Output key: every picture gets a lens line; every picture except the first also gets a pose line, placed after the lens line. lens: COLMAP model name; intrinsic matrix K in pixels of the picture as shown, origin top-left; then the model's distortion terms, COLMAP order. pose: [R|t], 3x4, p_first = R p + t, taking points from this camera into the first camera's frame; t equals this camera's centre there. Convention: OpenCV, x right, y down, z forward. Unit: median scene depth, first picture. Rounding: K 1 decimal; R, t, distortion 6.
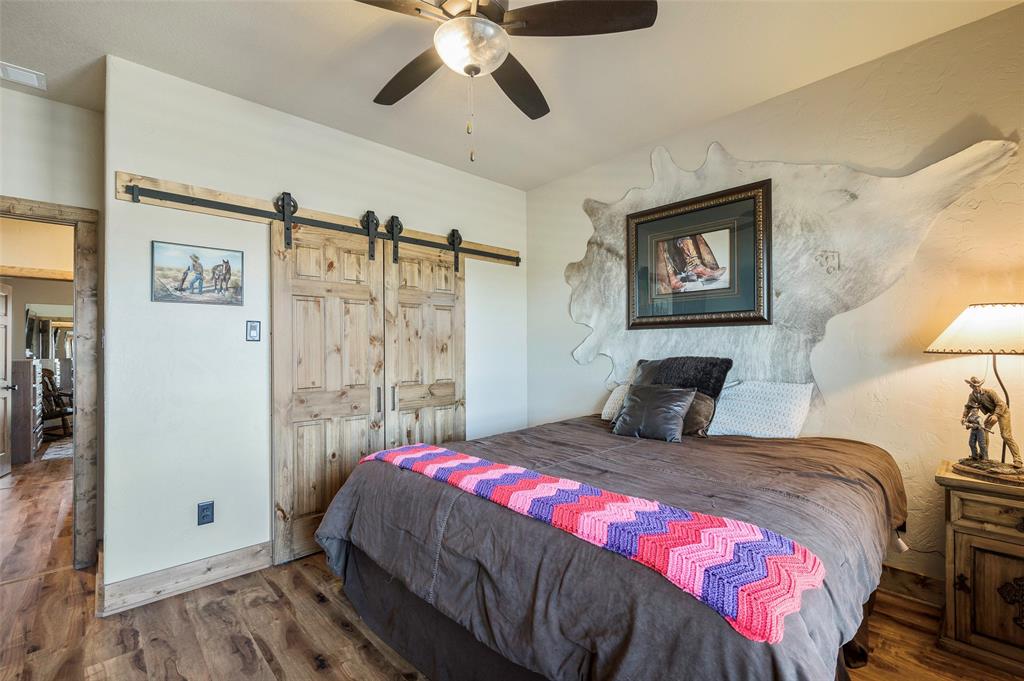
lens RADIAL K [[443.2, 0, 510.9], [0, 443.2, 346.4], [0, 0, 1]] dist [-0.000731, -0.000982]
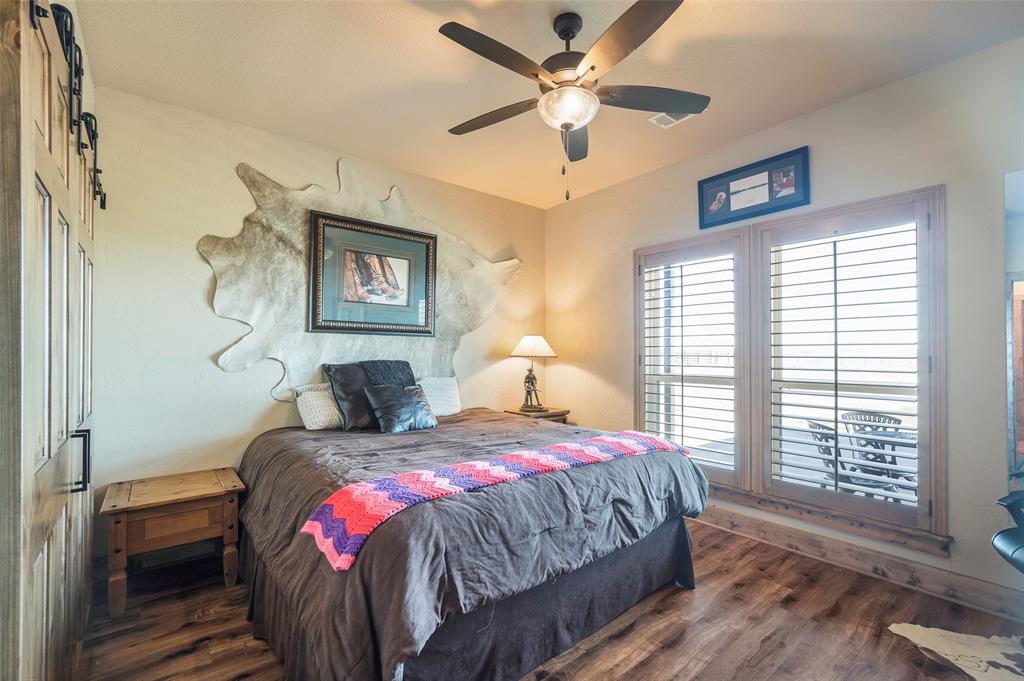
lens RADIAL K [[443.2, 0, 499.6], [0, 443.2, 355.0], [0, 0, 1]] dist [-0.000731, -0.000982]
pose [[0.086664, 0.010565, 0.996182, -0.711794], [-0.008738, 0.999913, -0.009844, 0.018285], [-0.996199, -0.007851, 0.086748, 0.581766]]
